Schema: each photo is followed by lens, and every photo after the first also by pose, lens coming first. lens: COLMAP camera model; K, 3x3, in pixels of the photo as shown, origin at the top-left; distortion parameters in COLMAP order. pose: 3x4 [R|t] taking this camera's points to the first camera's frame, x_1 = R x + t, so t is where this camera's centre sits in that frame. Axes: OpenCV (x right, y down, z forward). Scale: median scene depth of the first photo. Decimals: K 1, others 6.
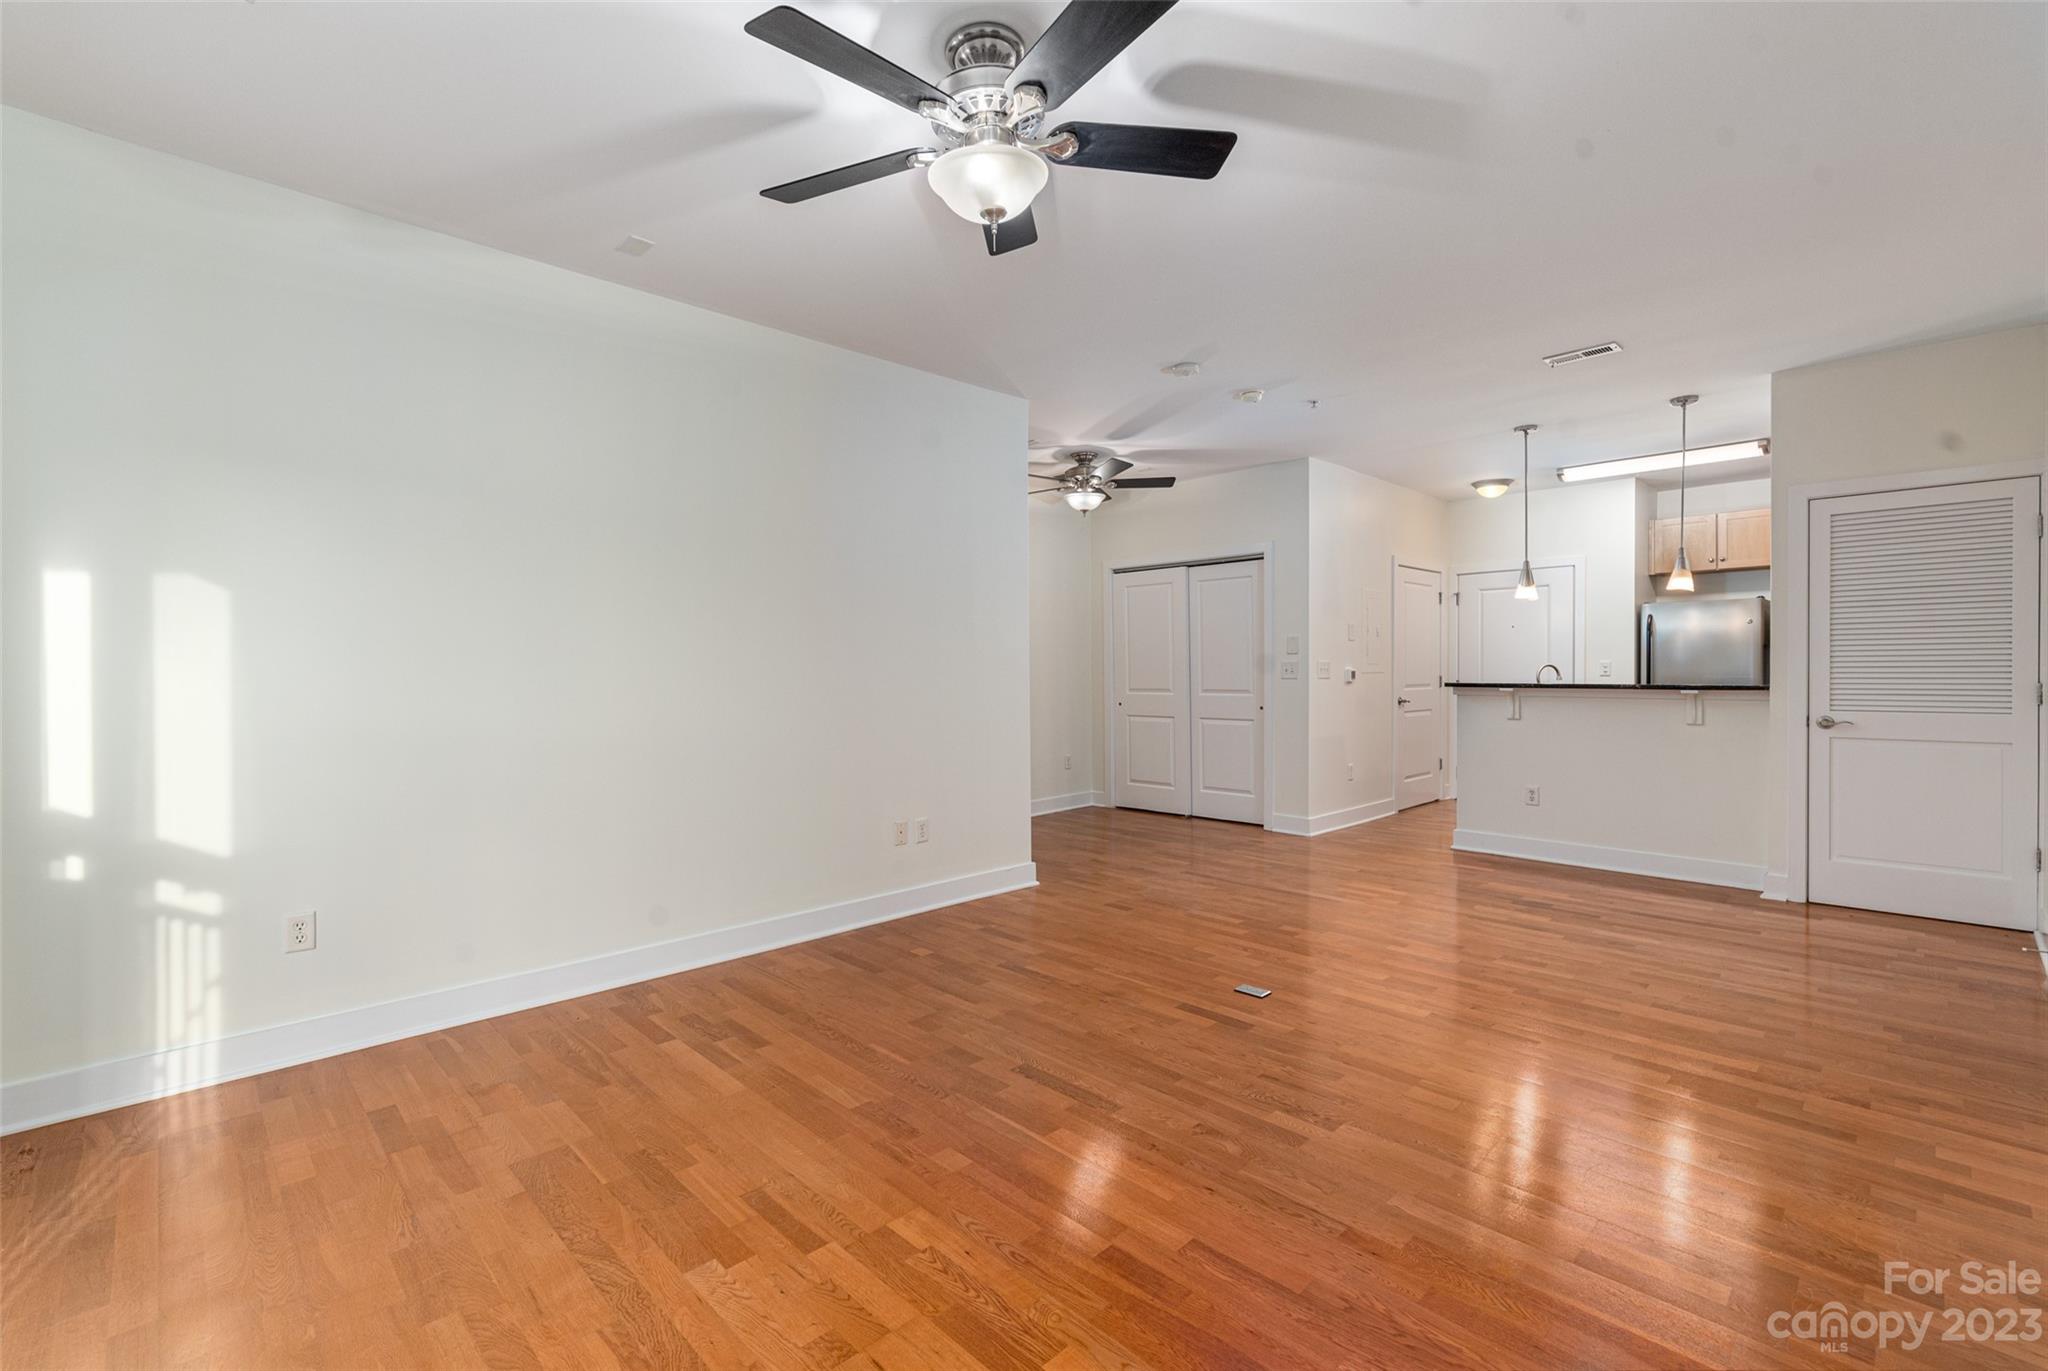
lens RADIAL K [[876.7, 0, 1023.5], [0, 876.7, 676.2], [0, 0, 1]] dist [0.000245, 0.000076]
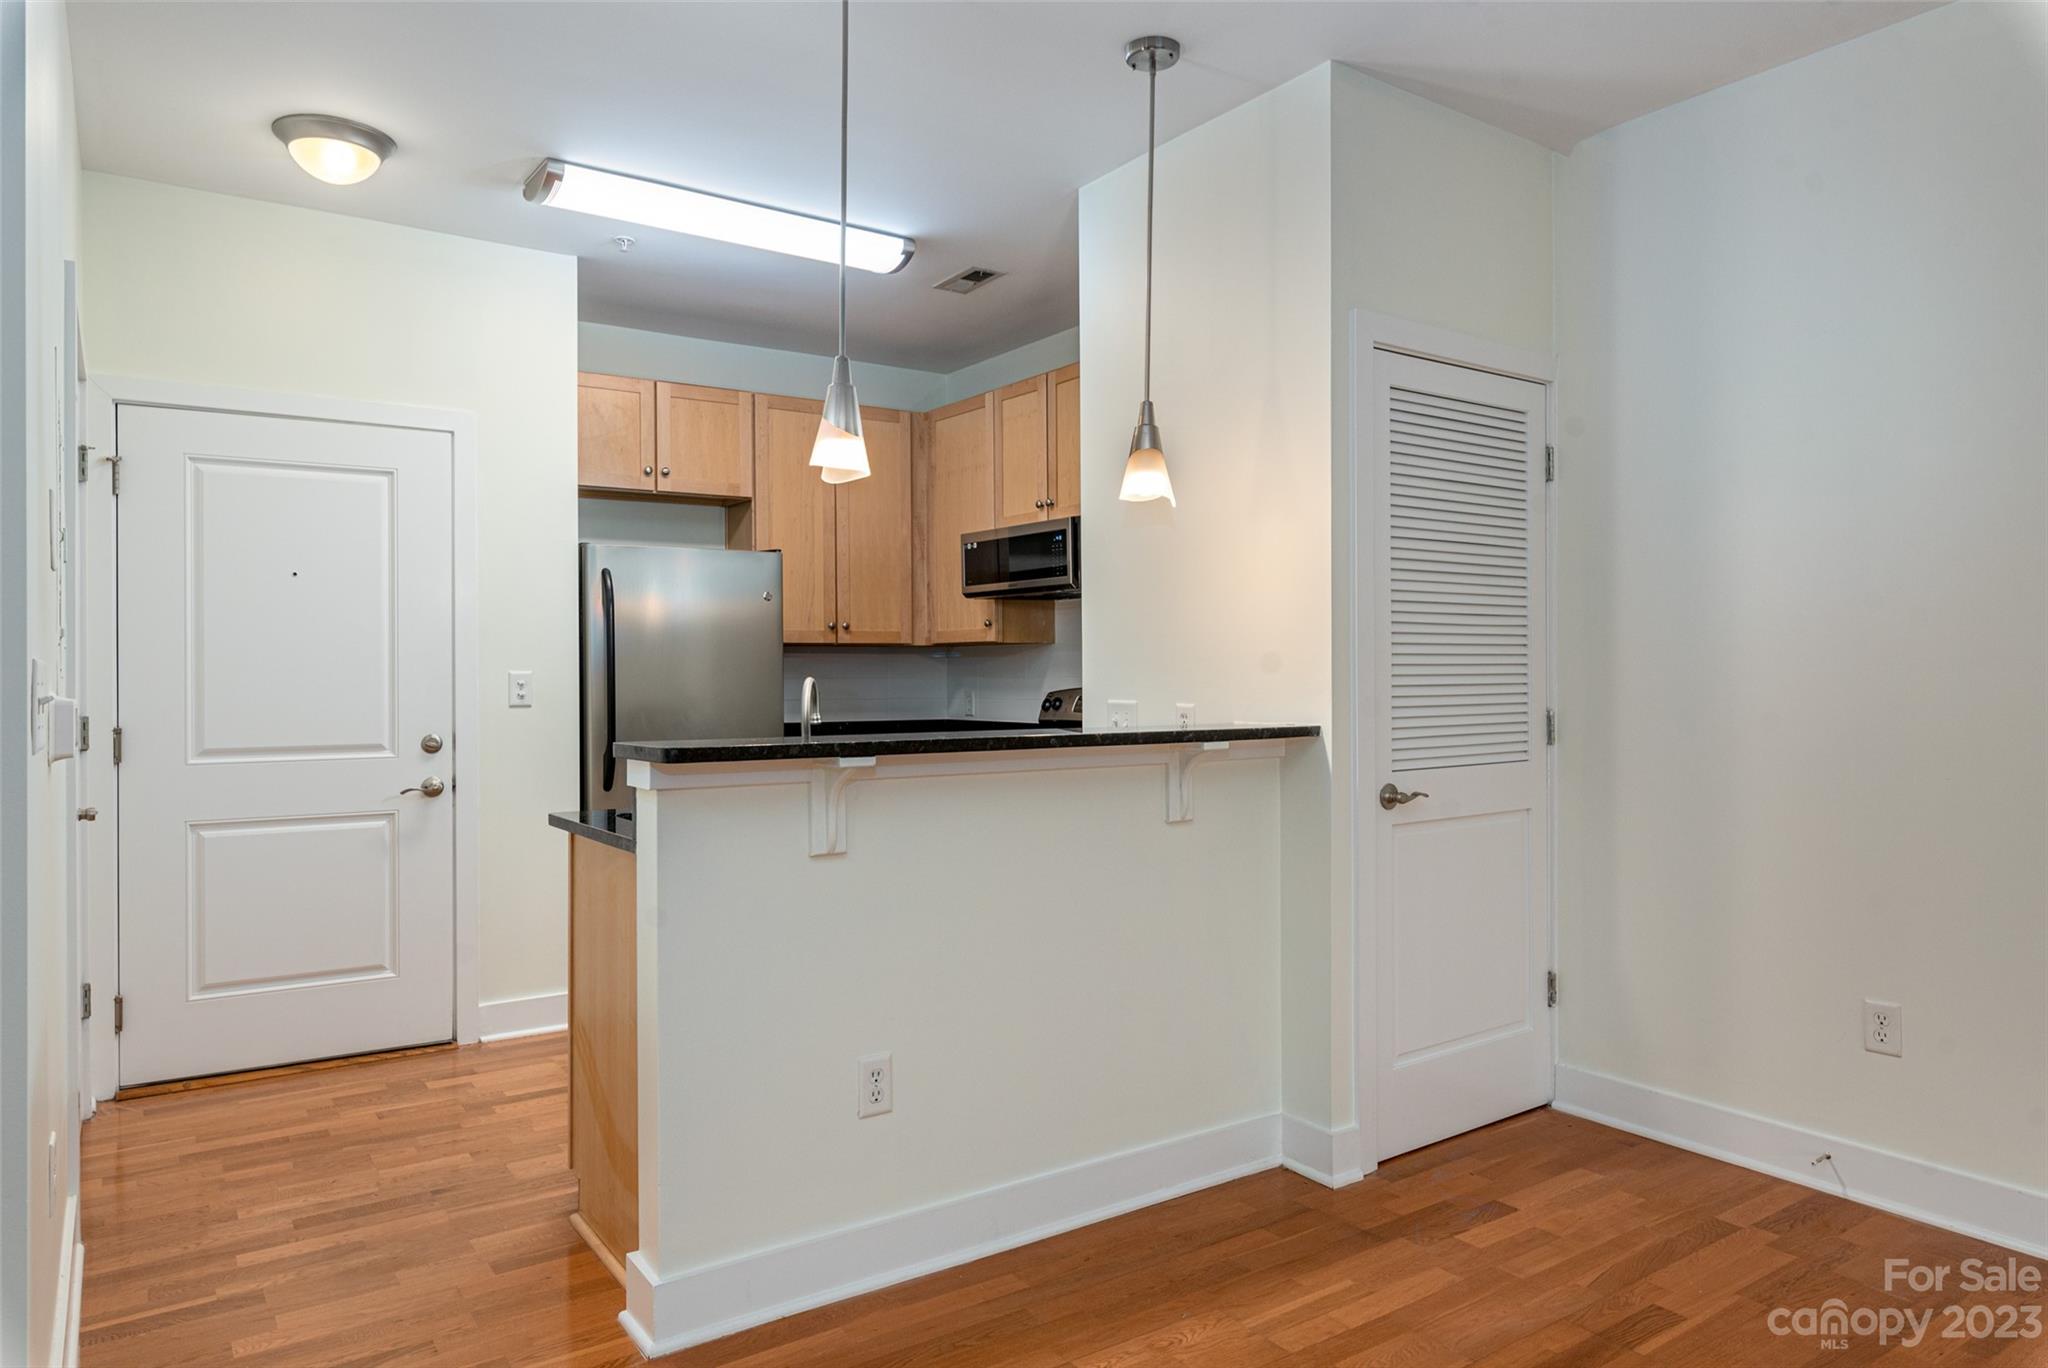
lens RADIAL K [[1294.9, 0, 1021.5], [0, 1294.9, 666.7], [0, 0, 1]] dist [-0.000323, 0.000793]
pose [[0.171988, 0.009760, 0.985051, 0.096727], [0.011460, 0.999863, -0.011907, -0.009934], [-0.985032, 0.013336, 0.171852, 0.711606]]
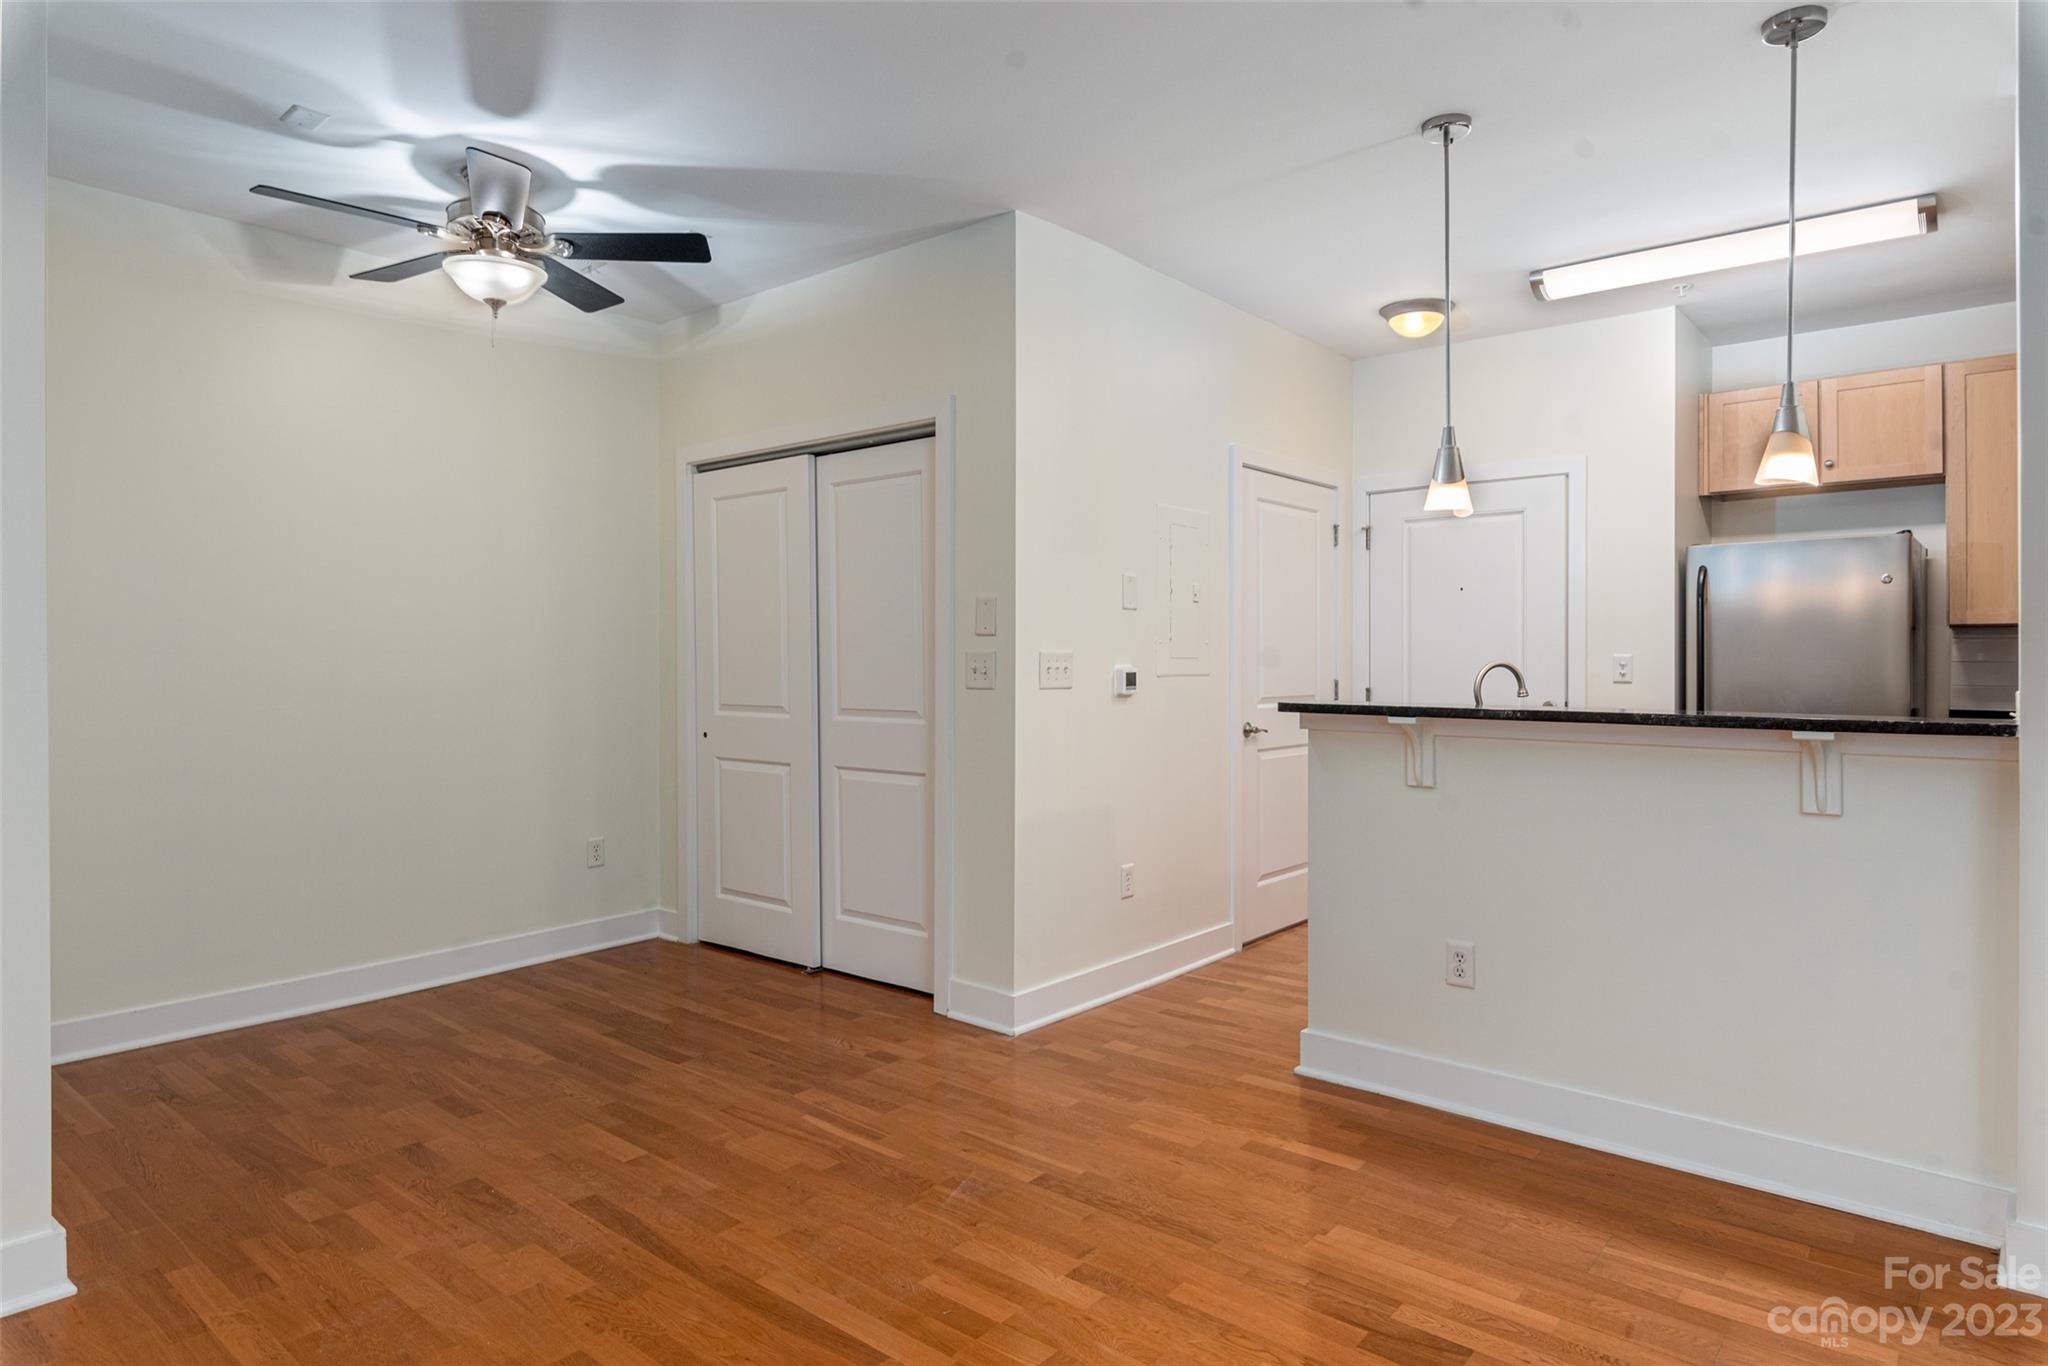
lens RADIAL K [[1160.3, 0, 1017.9], [0, 1160.3, 649.9], [0, 0, 1]] dist [-0.003451, -0.001651]
pose [[0.995114, 0.006196, 0.098536, 0.250768], [-0.004752, 0.999878, -0.014880, -0.008424], [-0.098616, 0.014339, 0.995022, 0.369630]]
